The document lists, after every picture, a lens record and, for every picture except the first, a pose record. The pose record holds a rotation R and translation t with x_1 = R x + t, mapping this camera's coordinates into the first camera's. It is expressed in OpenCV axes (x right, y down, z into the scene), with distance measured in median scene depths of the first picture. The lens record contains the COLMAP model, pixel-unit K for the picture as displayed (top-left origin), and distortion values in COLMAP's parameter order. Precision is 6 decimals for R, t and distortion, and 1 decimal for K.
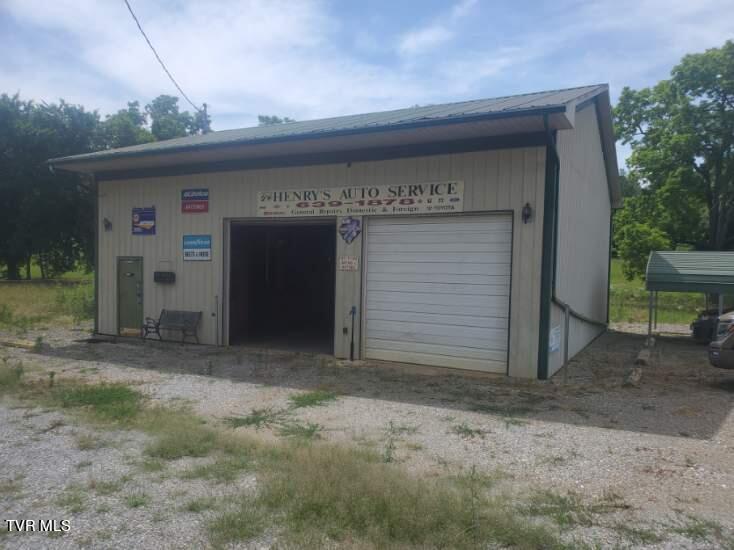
lens RADIAL K [[580.9, 0, 366.8], [0, 580.9, 277.9], [0, 0, 1]] dist [0.000793, 0.004645]
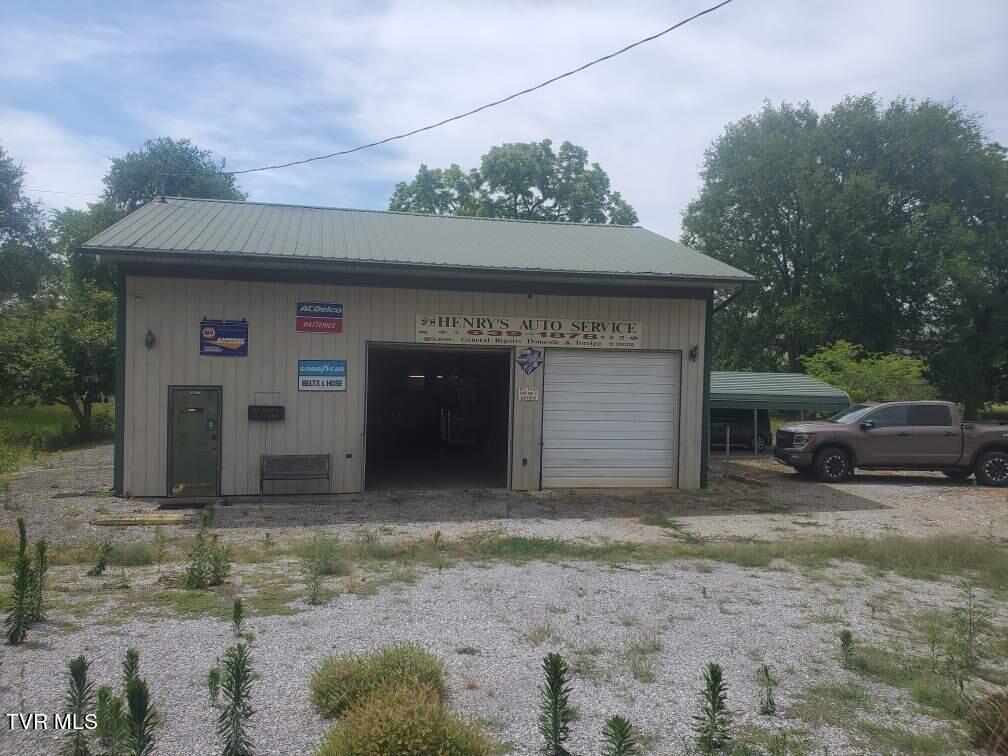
lens RADIAL K [[797.7, 0, 503.8], [0, 797.7, 382.0], [0, 0, 1]] dist [0.000793, 0.004645]
pose [[0.755646, -0.016096, 0.654782, -0.902616], [0.005544, 0.999819, 0.018180, -0.066914], [-0.654957, -0.010108, 0.755599, -0.008075]]
